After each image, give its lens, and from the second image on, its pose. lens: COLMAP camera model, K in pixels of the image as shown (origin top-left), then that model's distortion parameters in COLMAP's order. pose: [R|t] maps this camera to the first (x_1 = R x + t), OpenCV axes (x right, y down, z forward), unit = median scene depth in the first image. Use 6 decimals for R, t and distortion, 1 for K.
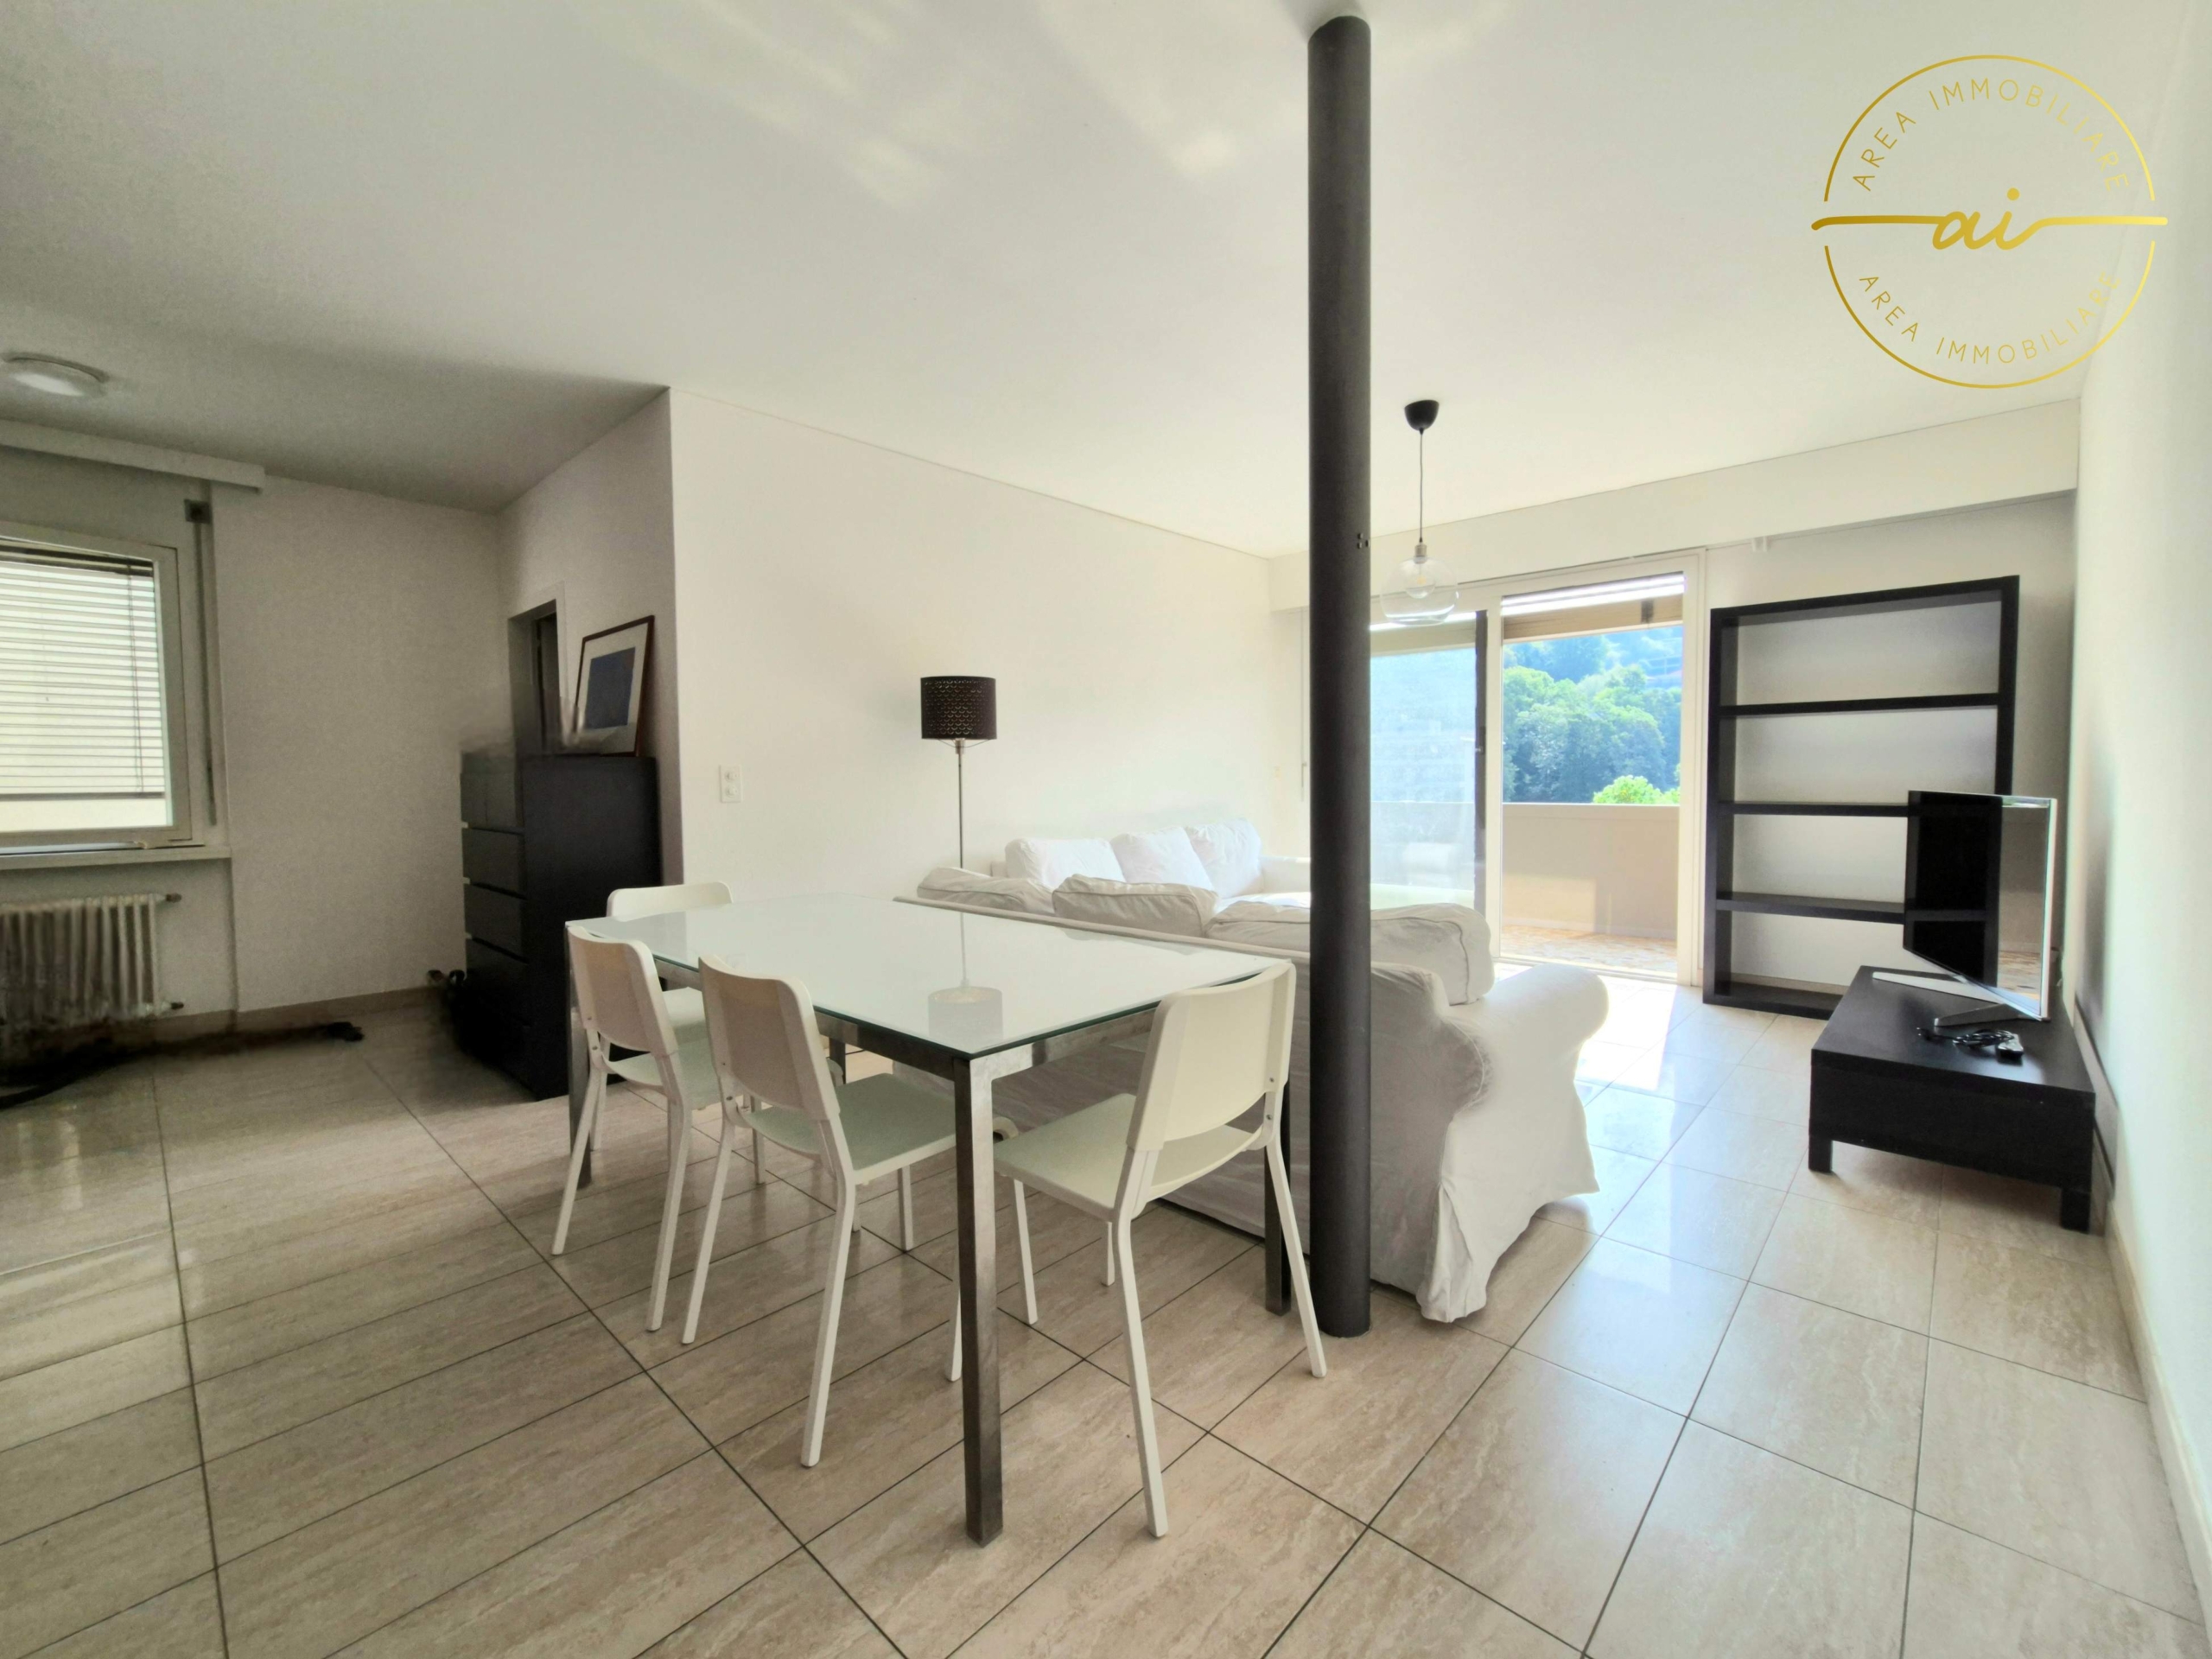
lens RADIAL K [[926.3, 0, 1115.4], [0, 926.3, 818.8], [0, 0, 1]] dist [-0.000692, -0.000034]
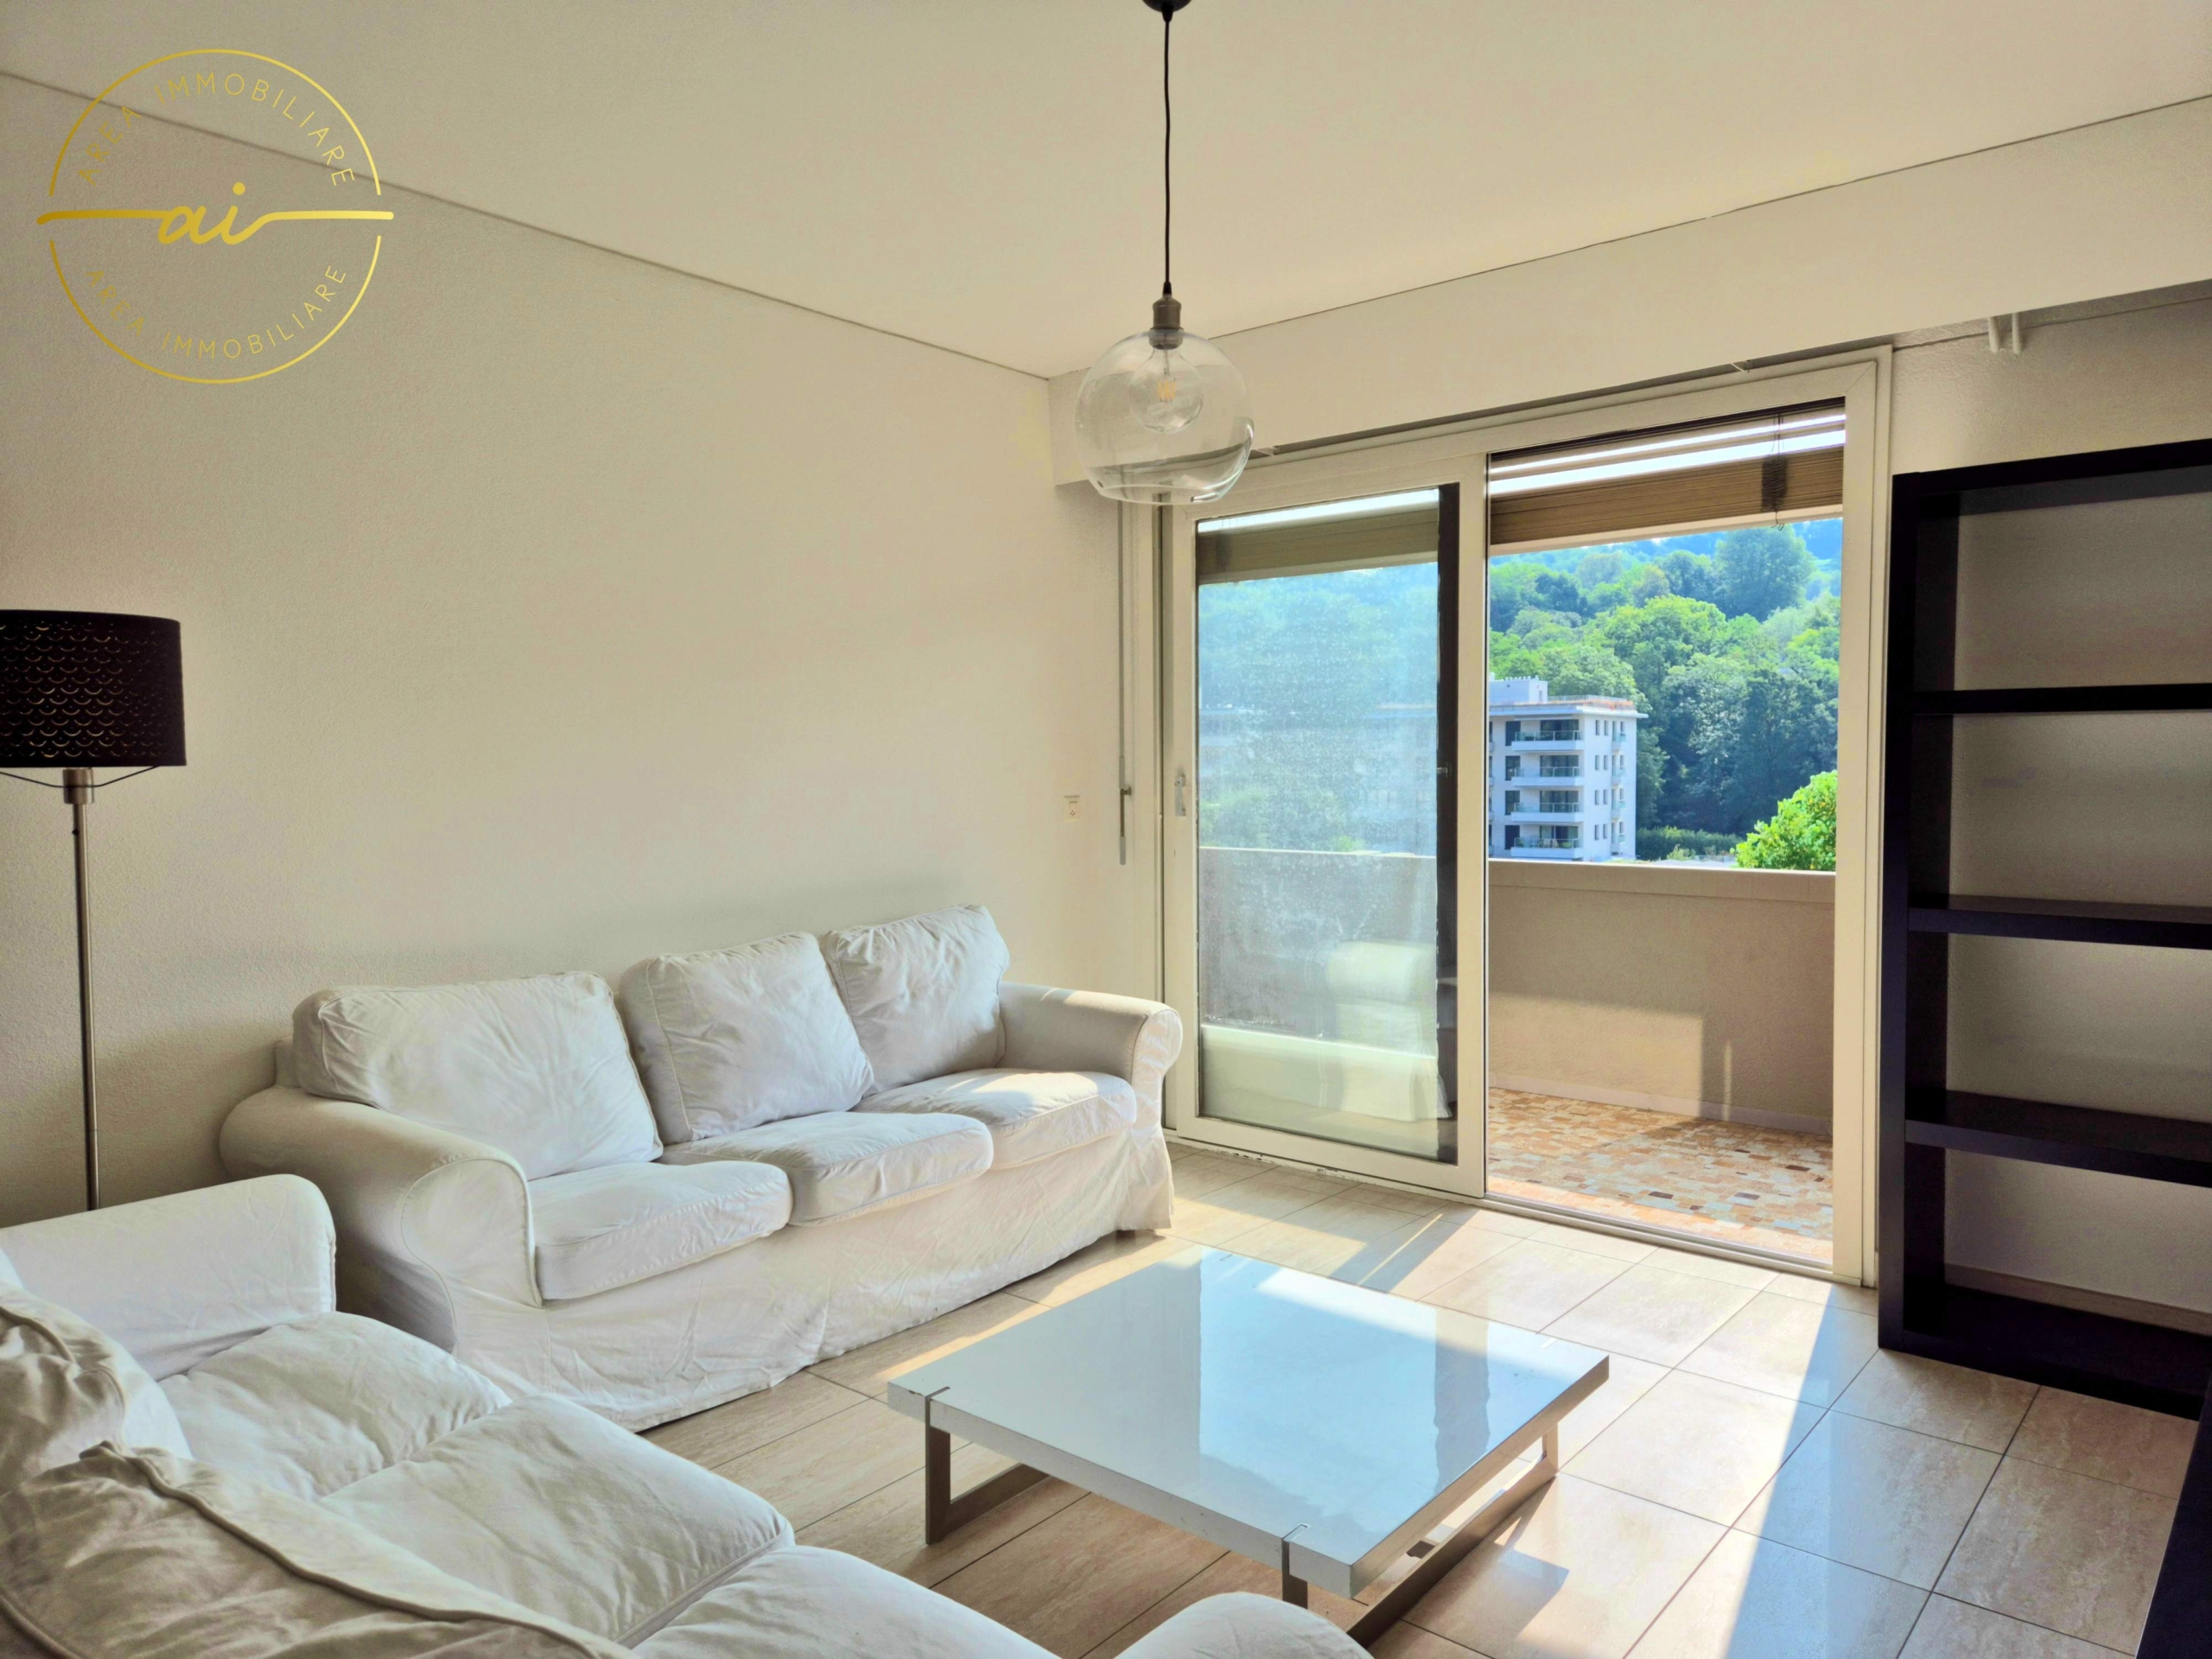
lens RADIAL K [[1461.8, 0, 1099.1], [0, 1461.8, 833.2], [0, 0, 1]] dist [0.027641, 0.000508]
pose [[0.999291, 0.002457, 0.037581, 0.185005], [-0.002509, 0.999996, 0.001343, -0.042920], [-0.037578, -0.001437, 0.999293, 0.239439]]
